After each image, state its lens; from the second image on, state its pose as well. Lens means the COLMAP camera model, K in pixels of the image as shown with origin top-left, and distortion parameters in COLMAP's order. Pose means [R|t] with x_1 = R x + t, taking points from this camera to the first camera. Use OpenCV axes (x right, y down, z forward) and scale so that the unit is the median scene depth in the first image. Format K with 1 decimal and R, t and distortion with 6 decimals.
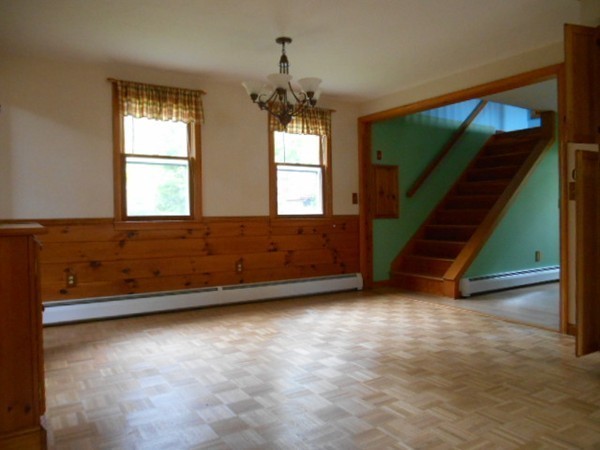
lens RADIAL K [[453.4, 0, 300.0], [0, 453.4, 225.0], [0, 0, 1]] dist [-0.032180, 0.003627]
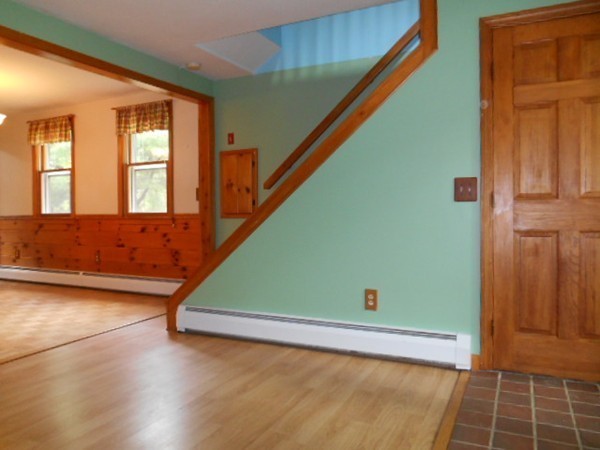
lens RADIAL K [[453.4, 0, 300.0], [0, 453.4, 225.0], [0, 0, 1]] dist [-0.032180, 0.003627]
pose [[0.534576, 0.033337, -0.844463, 1.013308], [-0.012802, 0.999426, 0.031350, -0.031331], [0.845024, -0.005948, 0.534696, 0.743569]]
